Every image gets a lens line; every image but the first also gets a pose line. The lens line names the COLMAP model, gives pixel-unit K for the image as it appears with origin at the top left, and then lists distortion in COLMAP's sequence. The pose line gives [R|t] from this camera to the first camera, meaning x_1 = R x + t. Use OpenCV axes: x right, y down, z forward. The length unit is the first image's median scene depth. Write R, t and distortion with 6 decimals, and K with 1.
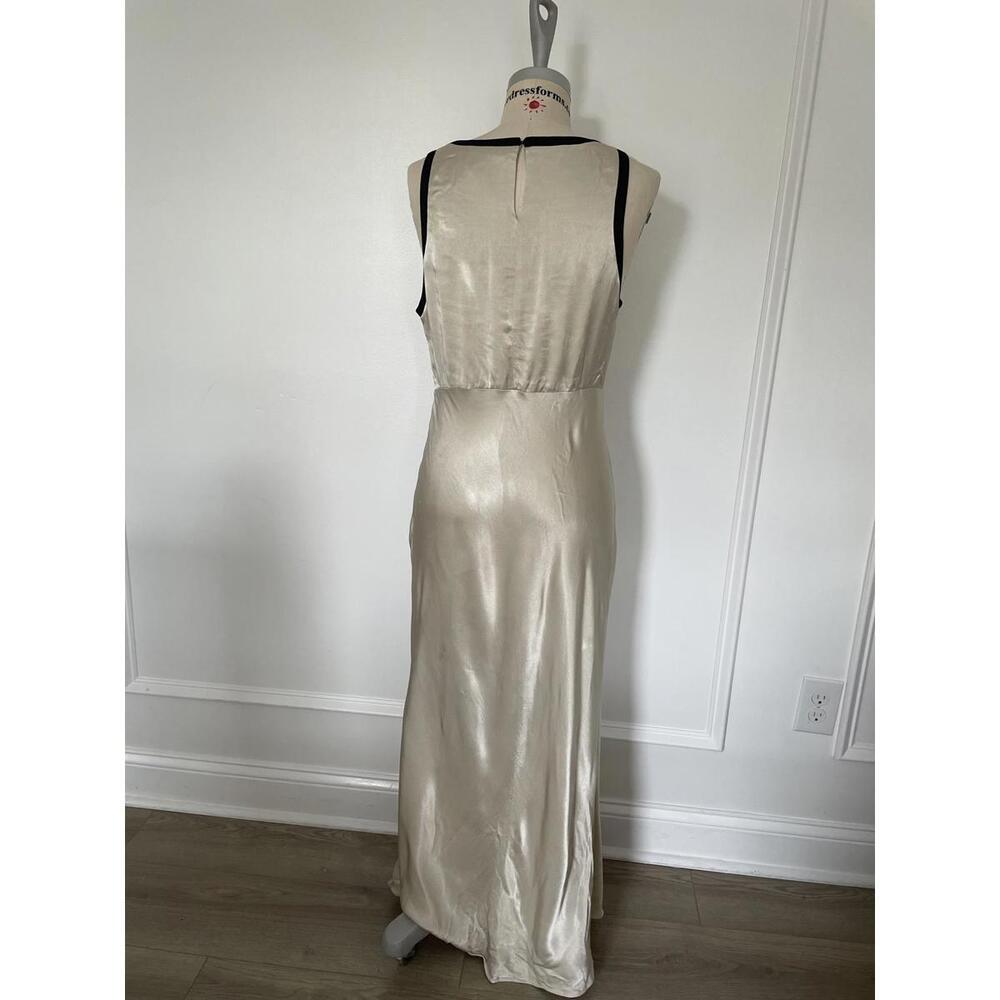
lens RADIAL K [[744.4, 0, 486.2], [0, 744.4, 497.7], [0, 0, 1]] dist [0.063312, -0.077373]
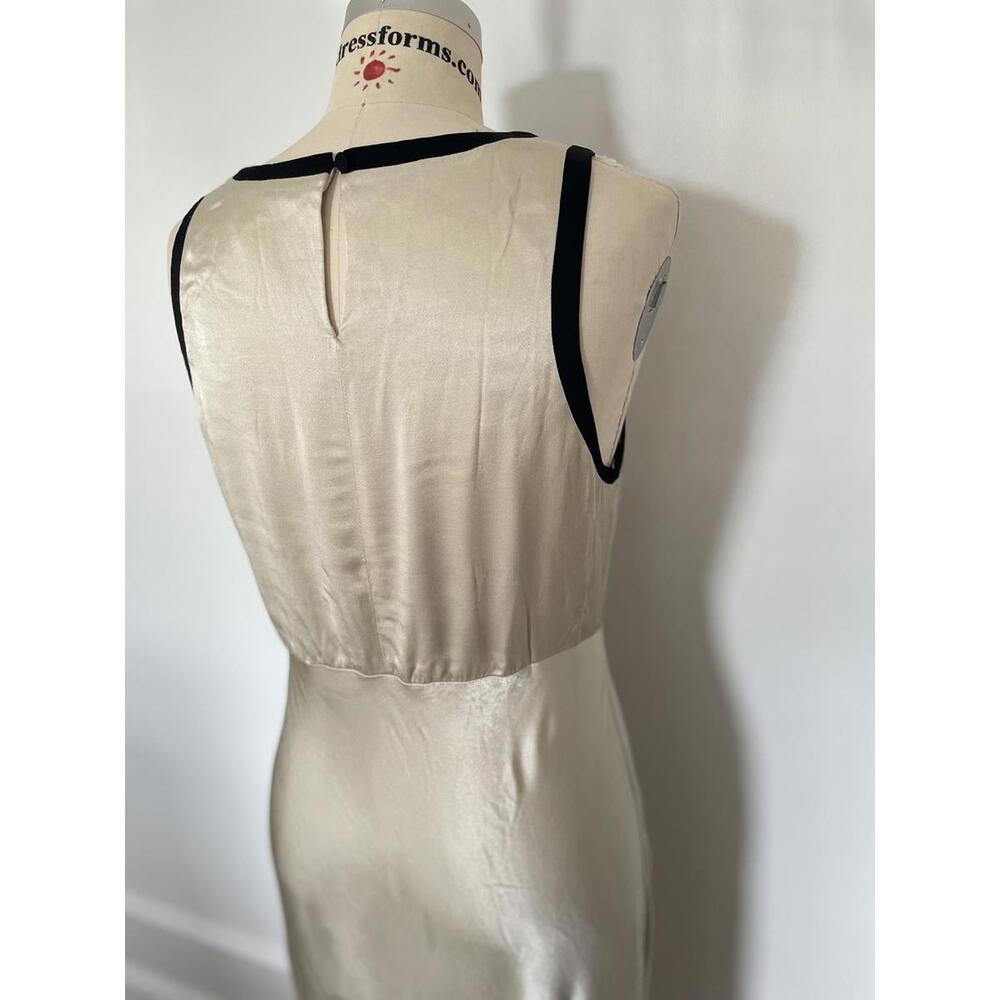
lens RADIAL K [[744.4, 0, 486.2], [0, 744.4, 497.7], [0, 0, 1]] dist [0.063312, -0.077373]
pose [[0.979160, -0.037814, -0.199541, 0.206114], [0.045100, 0.998467, 0.032095, -0.280151], [0.198021, -0.040426, 0.979364, 0.565000]]
